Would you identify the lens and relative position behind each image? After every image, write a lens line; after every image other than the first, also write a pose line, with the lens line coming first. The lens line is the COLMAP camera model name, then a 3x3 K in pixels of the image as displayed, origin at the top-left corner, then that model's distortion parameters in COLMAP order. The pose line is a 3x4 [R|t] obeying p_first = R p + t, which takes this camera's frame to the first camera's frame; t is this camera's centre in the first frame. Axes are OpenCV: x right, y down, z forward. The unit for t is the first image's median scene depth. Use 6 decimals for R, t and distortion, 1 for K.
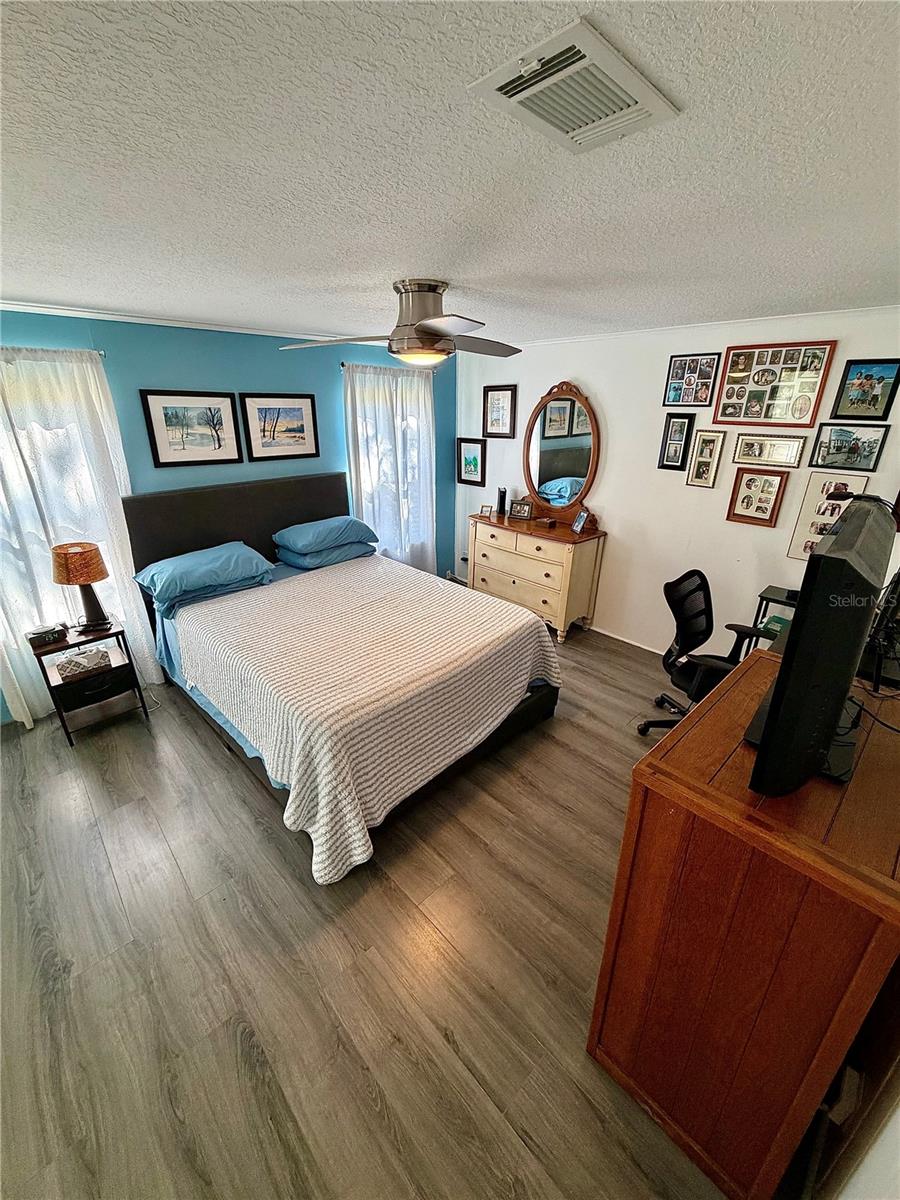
lens RADIAL K [[478.9, 0, 450.1], [0, 478.9, 597.2], [0, 0, 1]] dist [-0.000579, 0.000541]
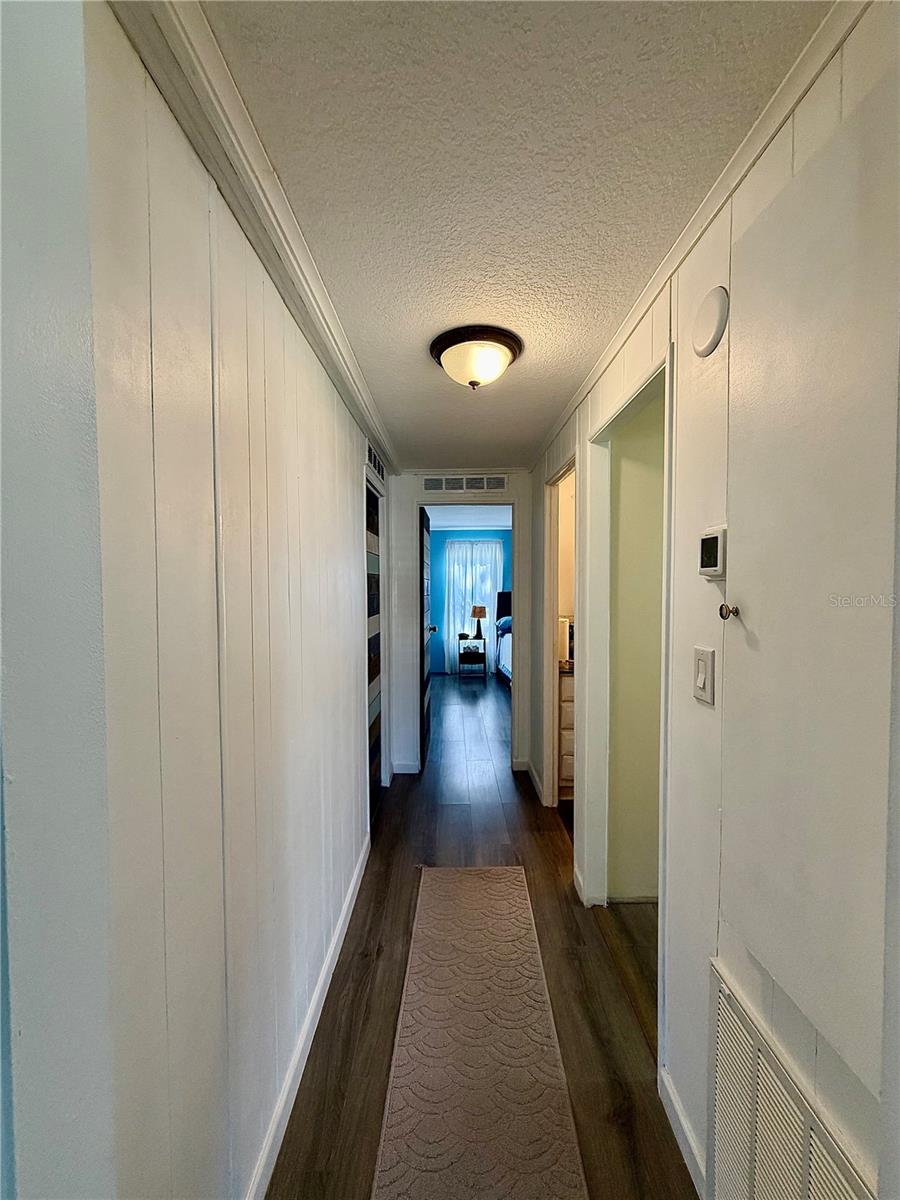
lens RADIAL K [[478.9, 0, 450.1], [0, 478.9, 597.2], [0, 0, 1]] dist [-0.000579, 0.000541]
pose [[0.718872, 0.011902, -0.695040, 0.978333], [-0.254880, 0.934732, -0.247613, 0.558226], [0.646729, 0.355153, 0.674987, -0.949158]]
